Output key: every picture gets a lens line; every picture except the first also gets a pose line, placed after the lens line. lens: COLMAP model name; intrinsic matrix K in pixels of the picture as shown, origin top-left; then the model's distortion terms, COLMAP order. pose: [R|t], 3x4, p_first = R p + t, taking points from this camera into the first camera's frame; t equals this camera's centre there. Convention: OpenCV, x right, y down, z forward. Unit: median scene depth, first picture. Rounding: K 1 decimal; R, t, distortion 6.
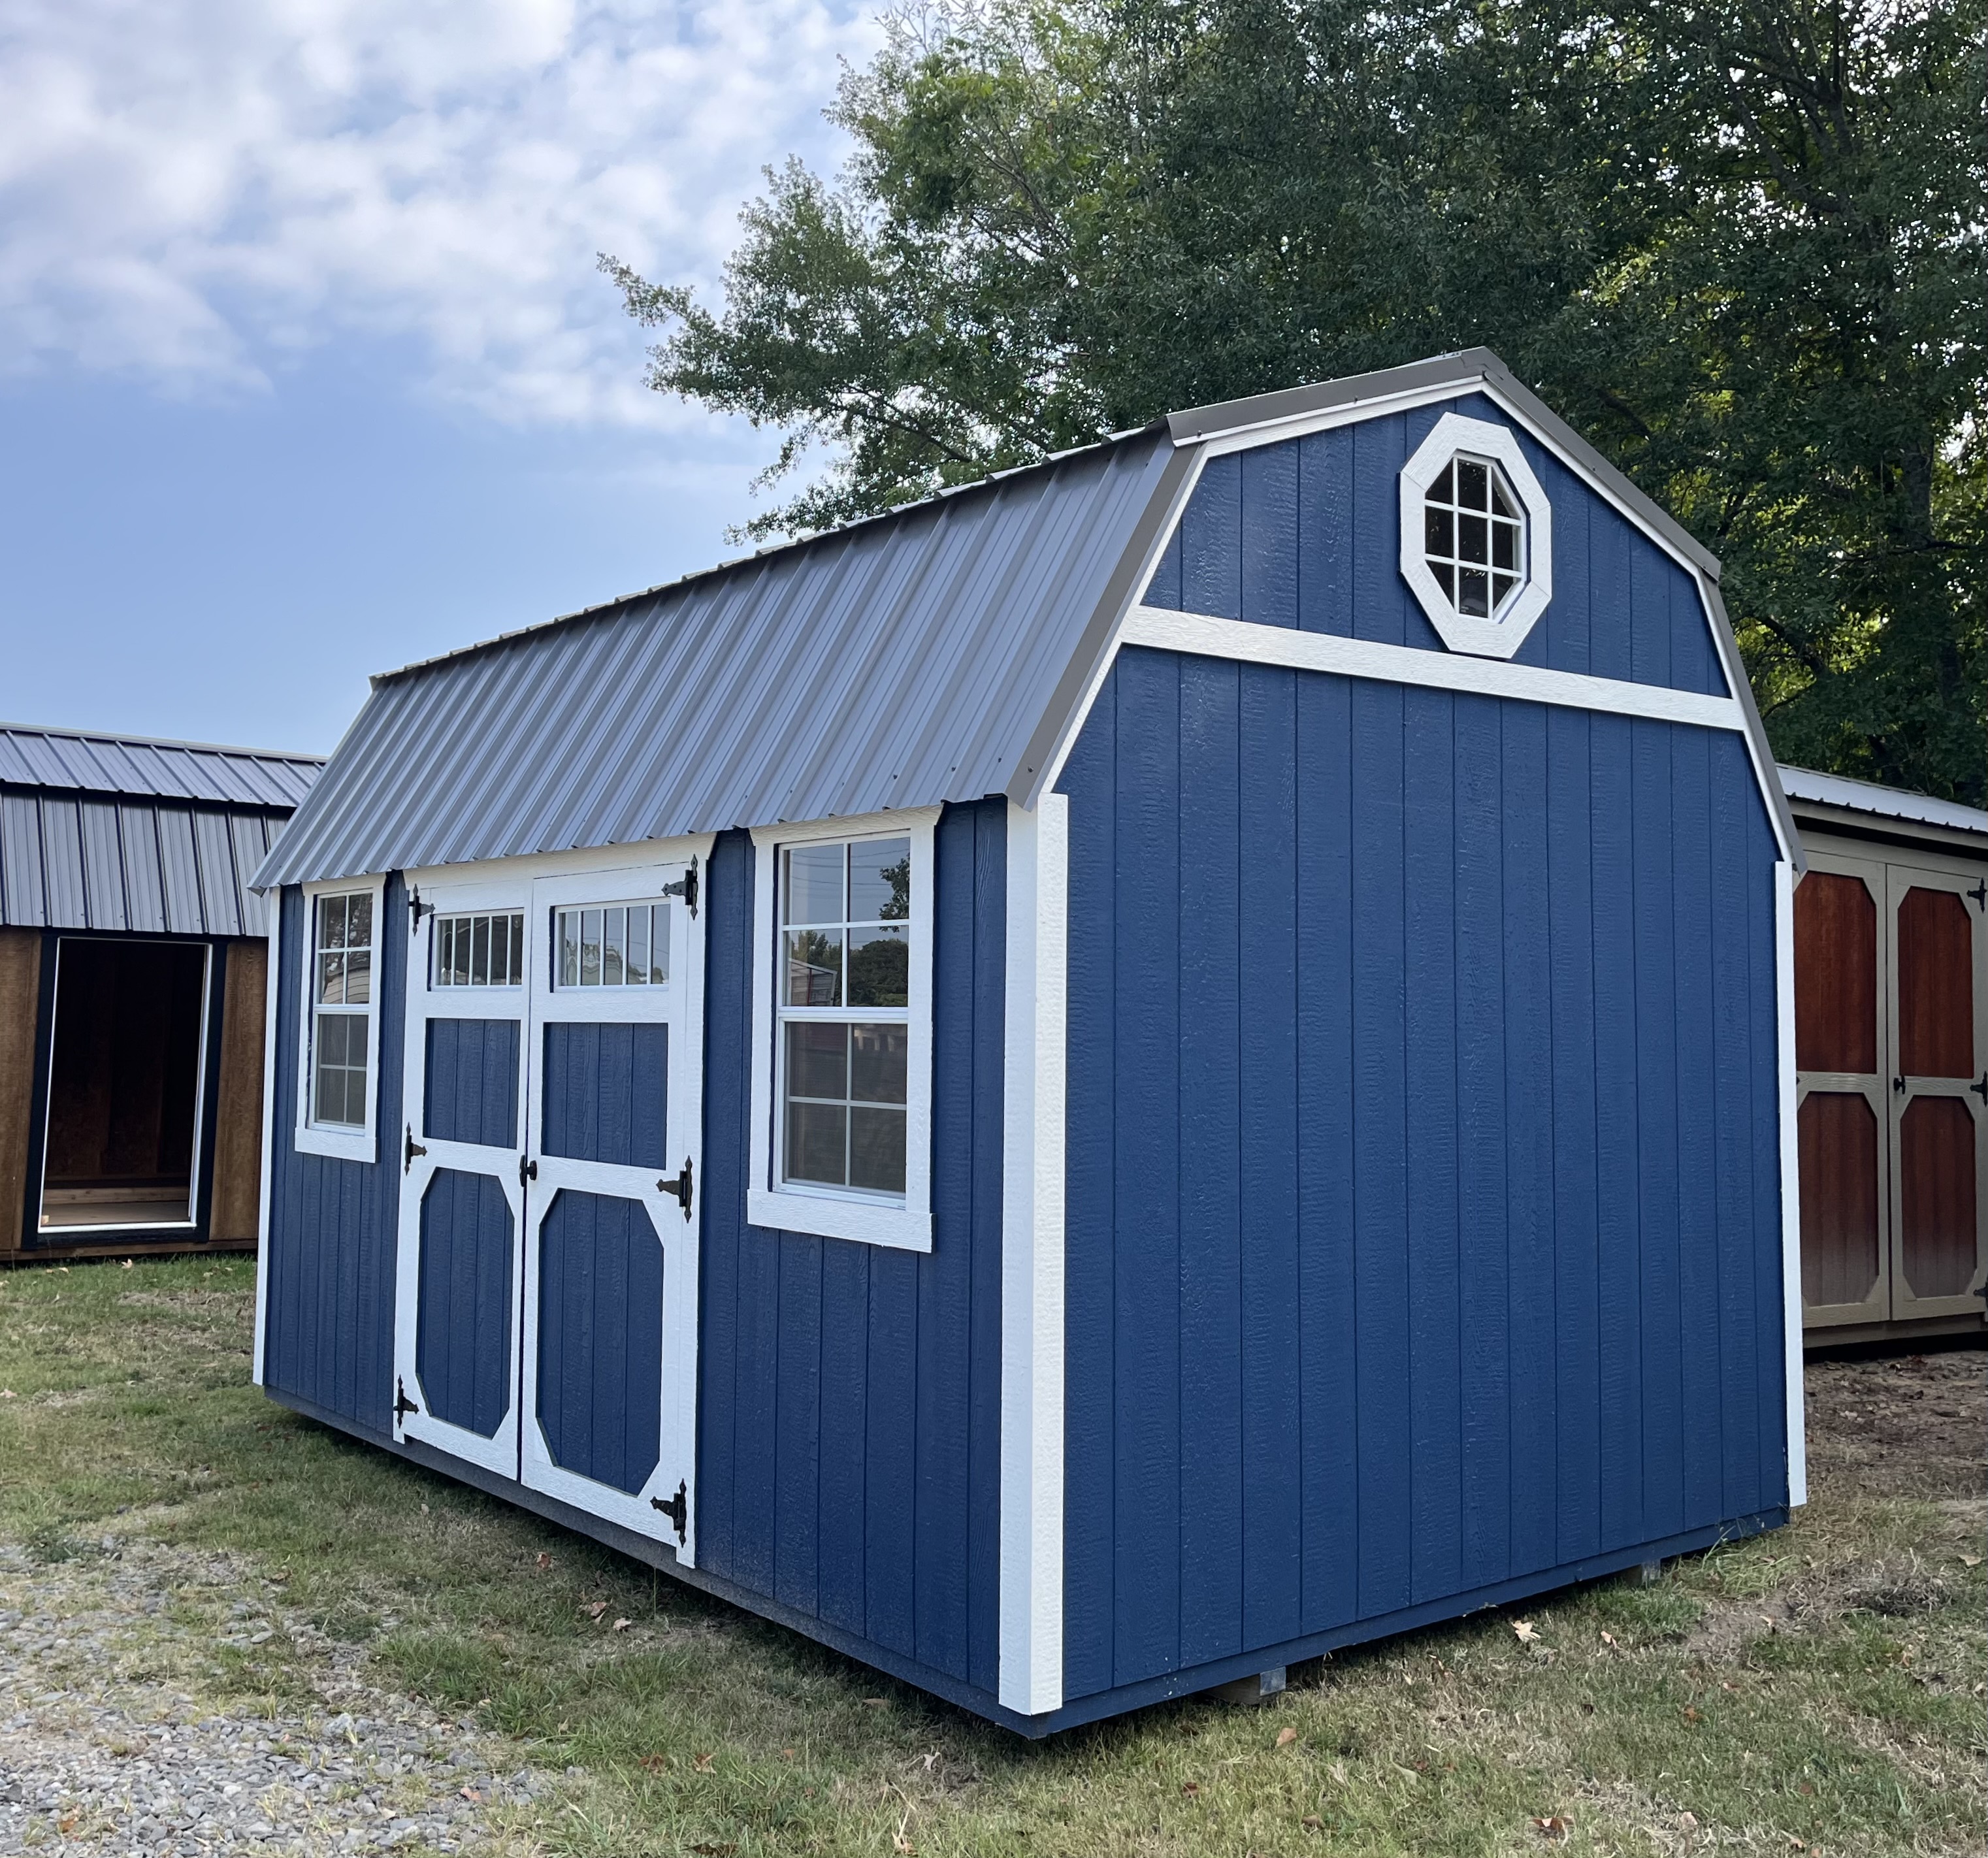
lens RADIAL K [[2072.1, 0, 992.3], [0, 2072.1, 831.5], [0, 0, 1]] dist [0.046705, -0.031391]
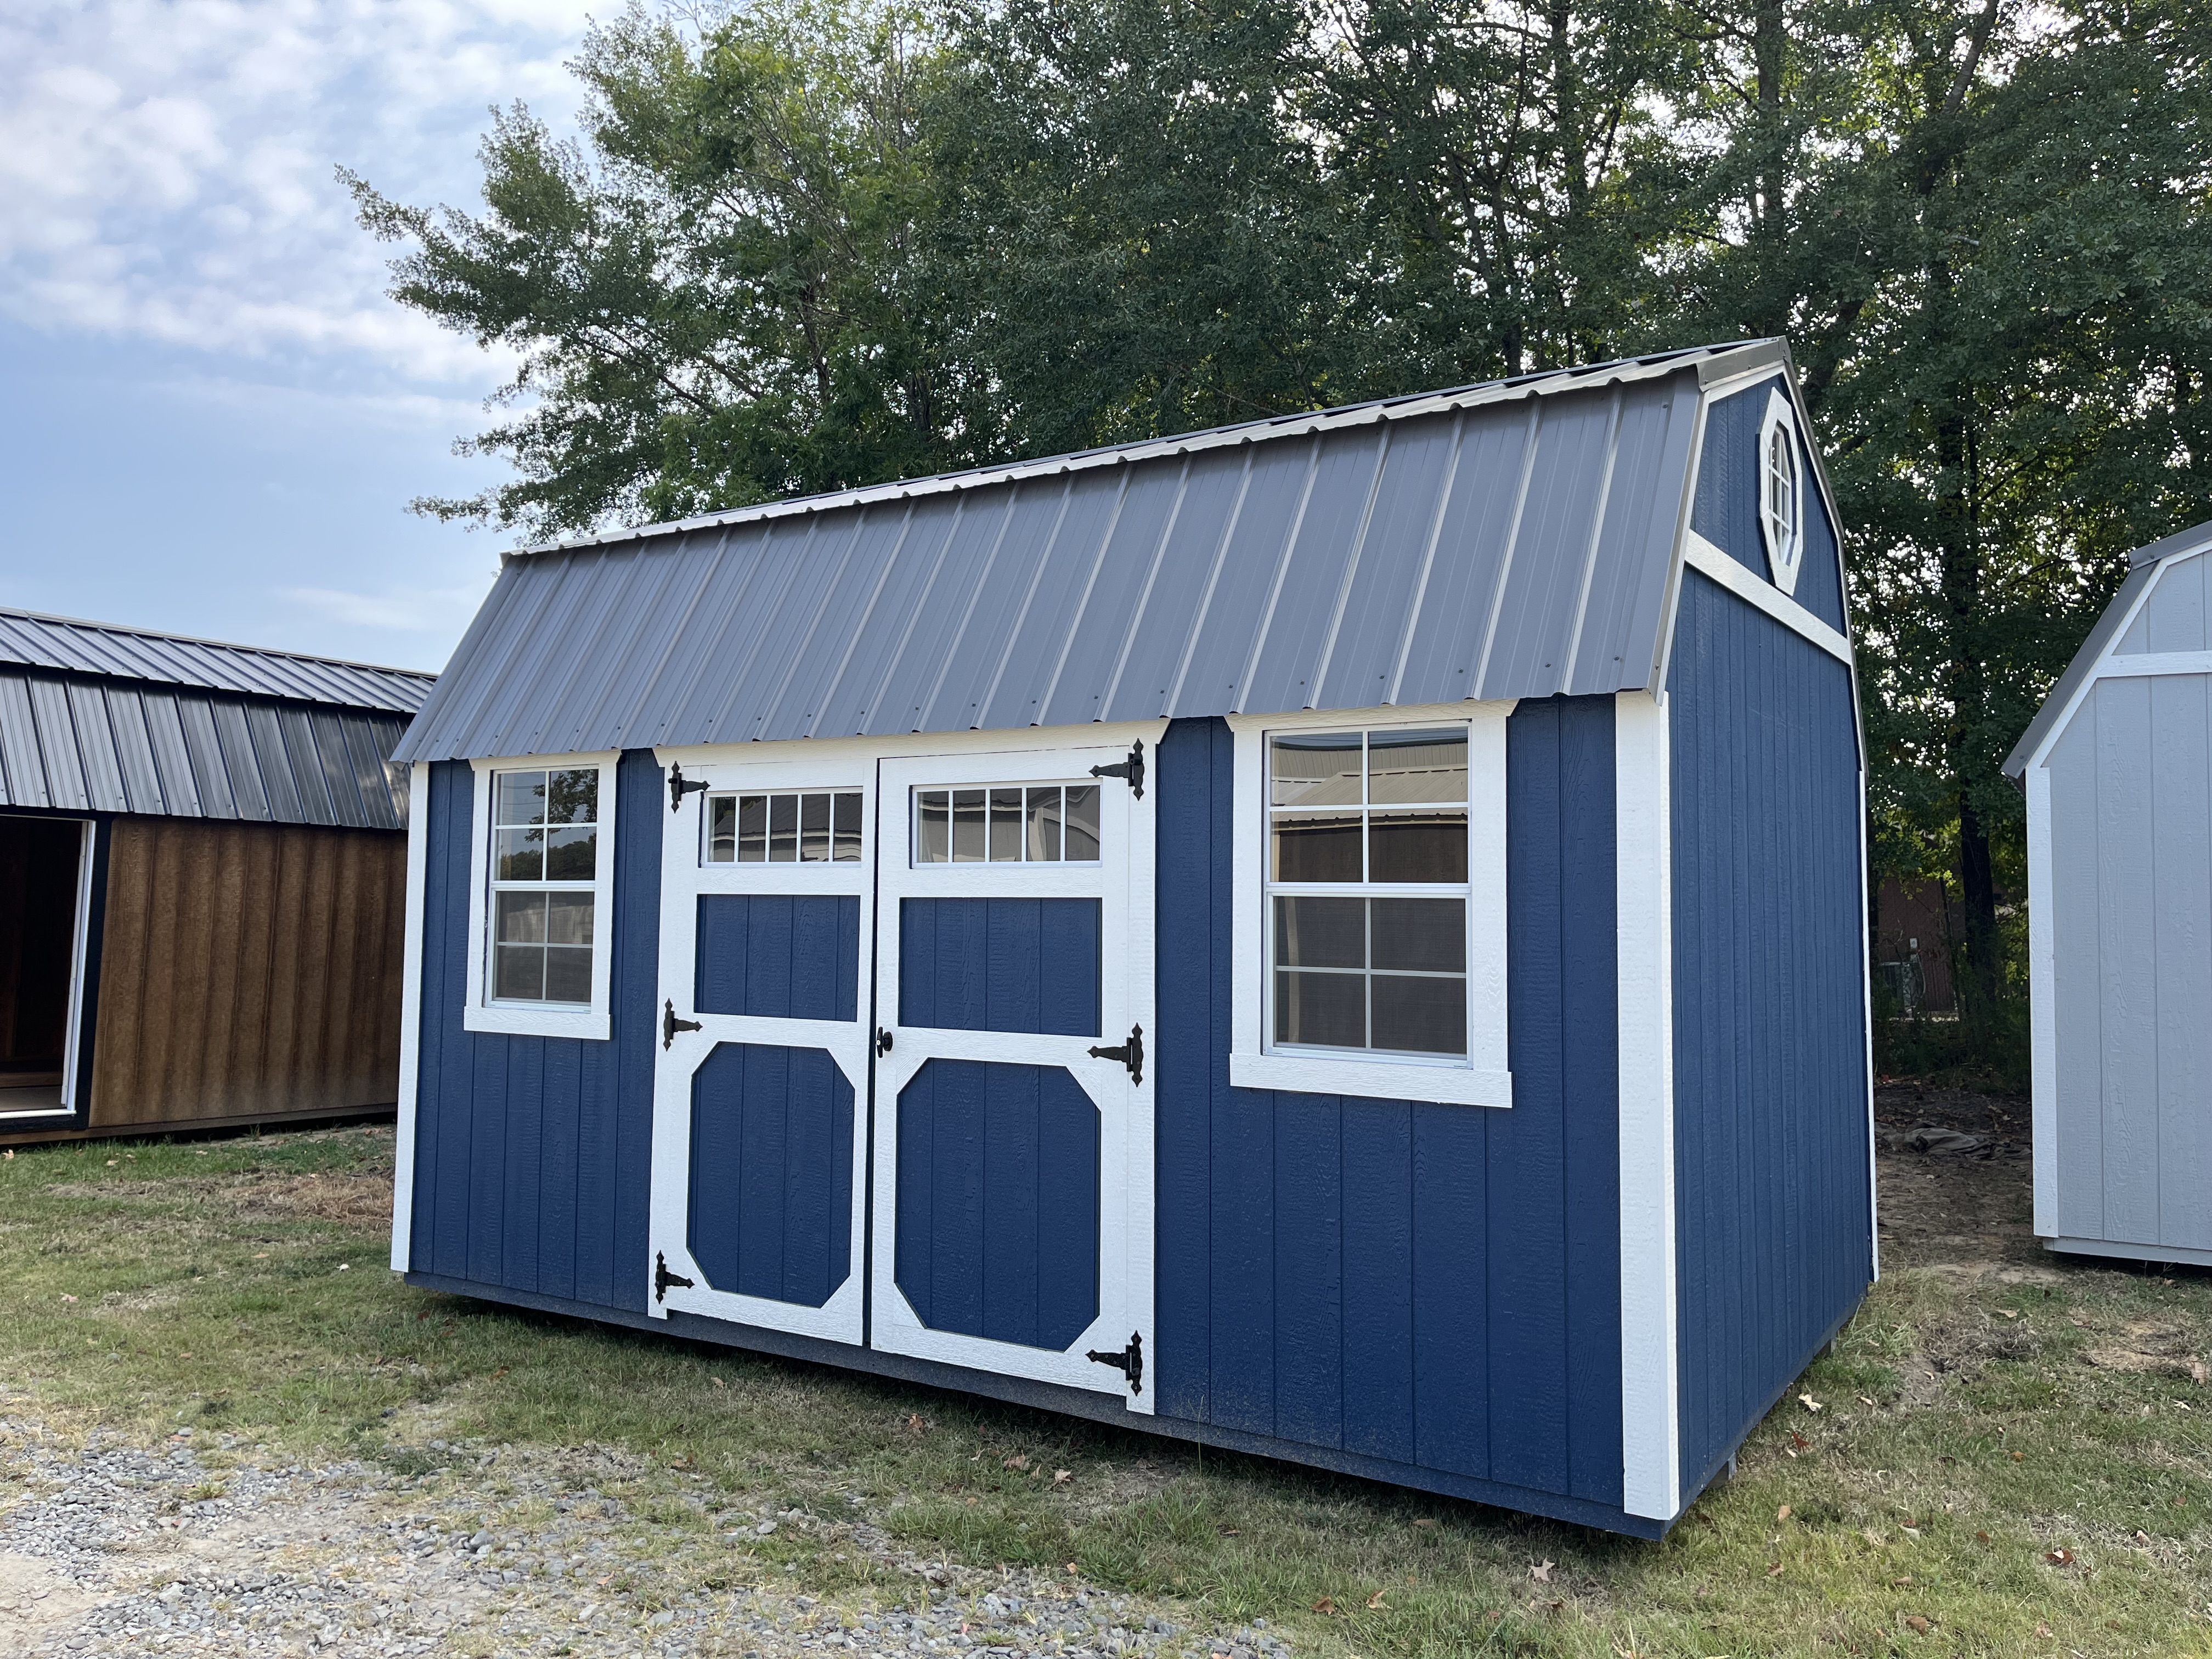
lens RADIAL K [[1733.8, 0, 1105.8], [0, 1733.8, 747.4], [0, 0, 1]] dist [0.084943, -0.111561]
pose [[0.943590, 0.029098, 0.329835, -0.431008], [-0.029920, 0.999549, -0.002585, 0.017089], [-0.329762, -0.007429, 0.944035, 0.159414]]
